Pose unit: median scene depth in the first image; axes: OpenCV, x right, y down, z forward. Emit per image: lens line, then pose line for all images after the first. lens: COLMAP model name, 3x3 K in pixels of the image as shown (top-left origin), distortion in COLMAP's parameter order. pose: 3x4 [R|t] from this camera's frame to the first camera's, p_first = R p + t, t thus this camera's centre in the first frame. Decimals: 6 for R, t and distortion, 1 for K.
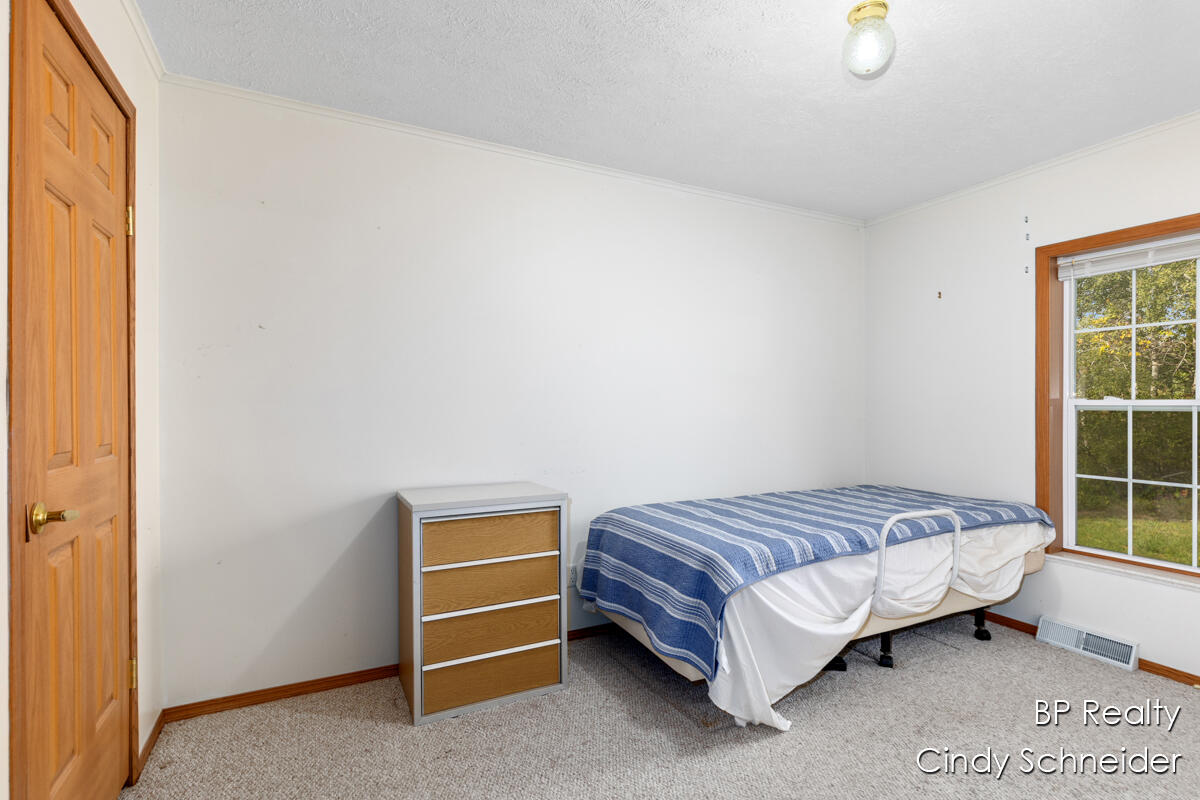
lens RADIAL K [[572.9, 0, 598.6], [0, 572.9, 410.0], [0, 0, 1]] dist [-0.024859, -0.000143]
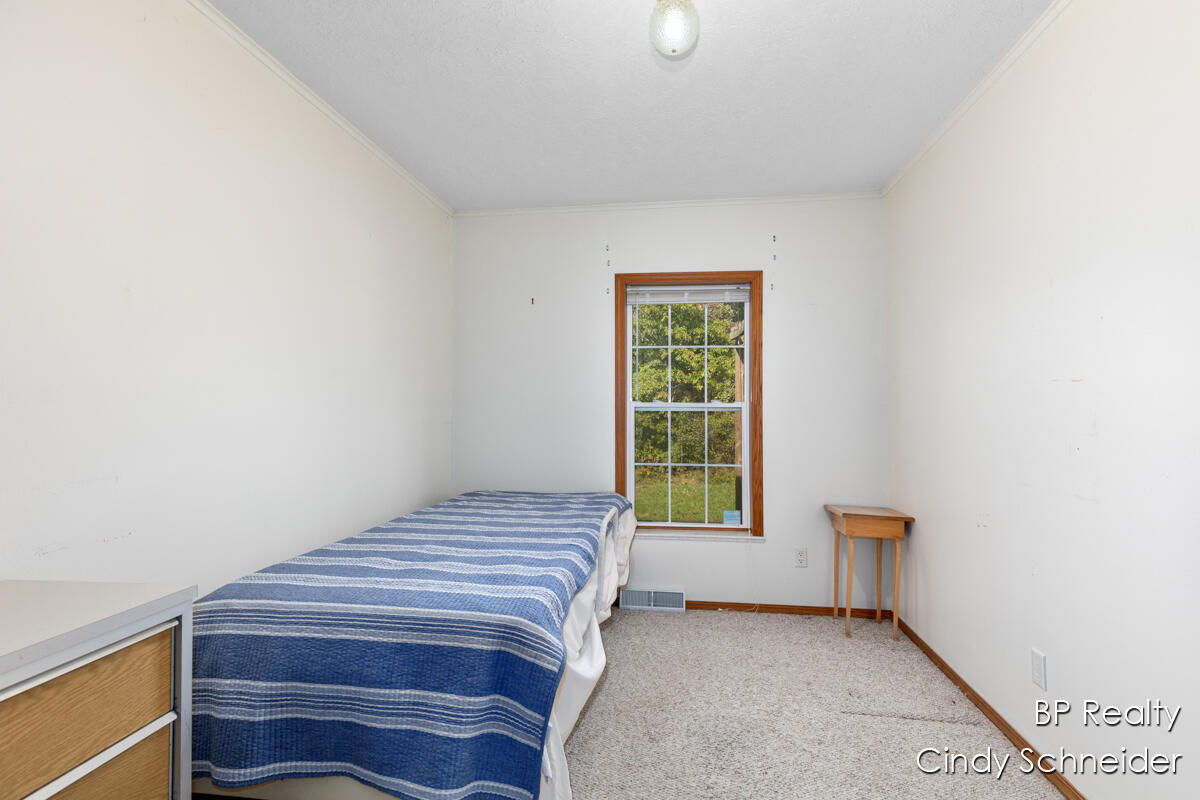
lens RADIAL K [[570.4, 0, 600.0], [0, 570.4, 396.8], [0, 0, 1]] dist [-0.000502, -0.000407]
pose [[0.551586, 0.015195, 0.833980, -0.273312], [0.005546, 0.999745, -0.021883, -0.004766], [-0.834100, 0.016695, 0.551361, 0.435129]]
